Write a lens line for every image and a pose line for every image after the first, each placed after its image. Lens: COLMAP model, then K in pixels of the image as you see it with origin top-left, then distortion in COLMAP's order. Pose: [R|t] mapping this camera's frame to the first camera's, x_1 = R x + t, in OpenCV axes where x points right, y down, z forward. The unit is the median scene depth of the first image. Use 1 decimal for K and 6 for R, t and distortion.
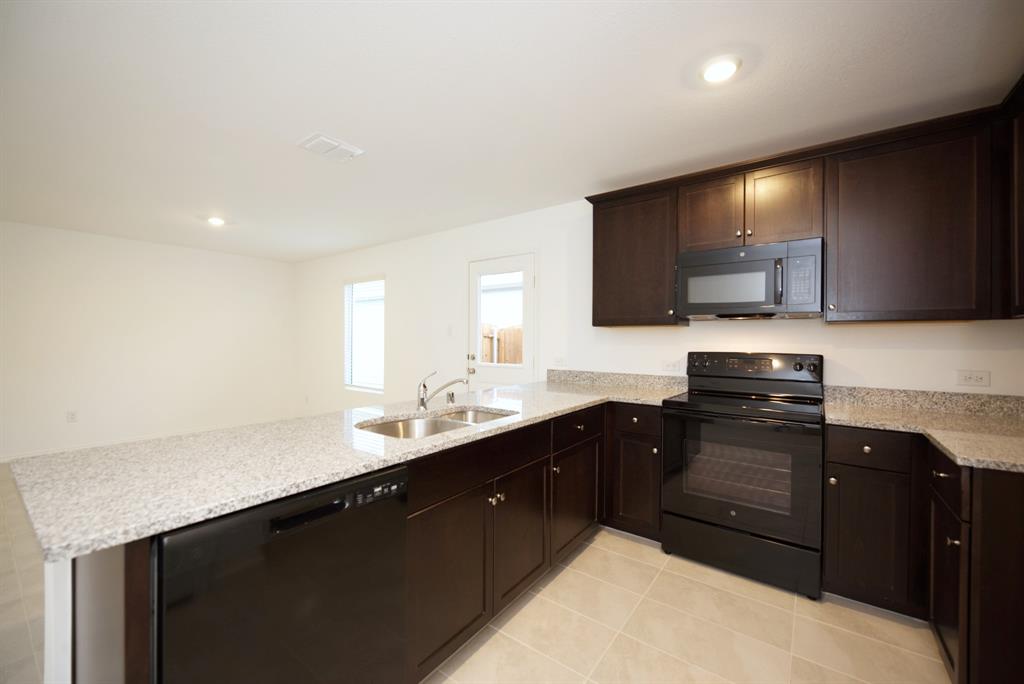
lens RADIAL K [[408.7, 0, 516.2], [0, 408.7, 336.5], [0, 0, 1]] dist [-0.001583, -0.000076]
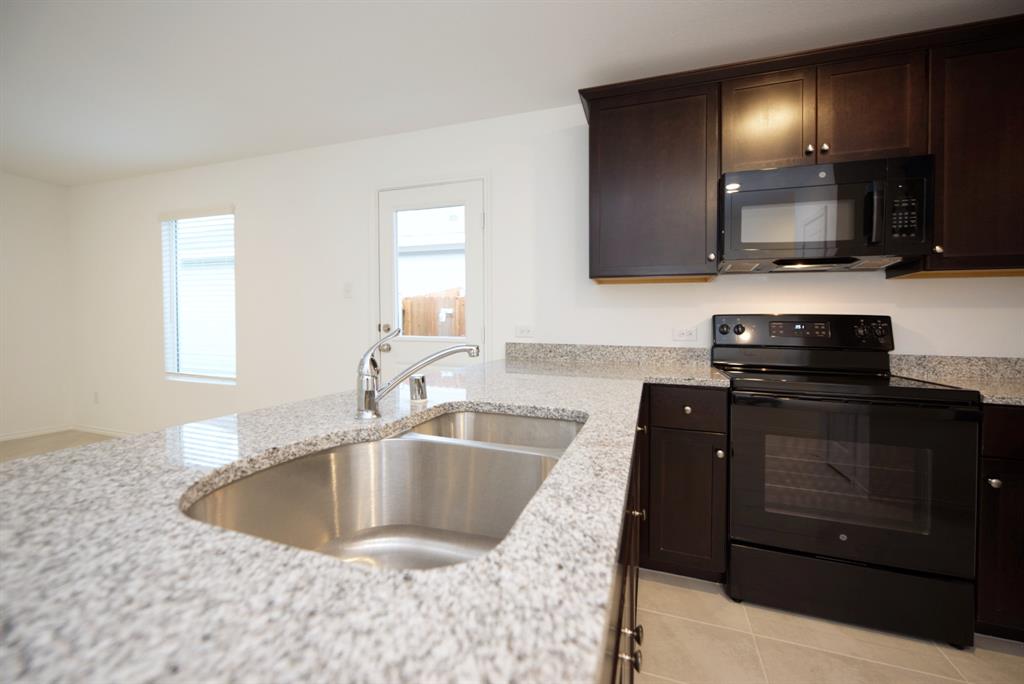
lens RADIAL K [[408.7, 0, 514.4], [0, 408.7, 339.9], [0, 0, 1]] dist [-0.001583, -0.000076]
pose [[0.953898, -0.003319, 0.300112, -0.152762], [-0.010247, 0.998996, 0.043618, 0.054099], [-0.299955, -0.044683, 0.952906, 0.386376]]
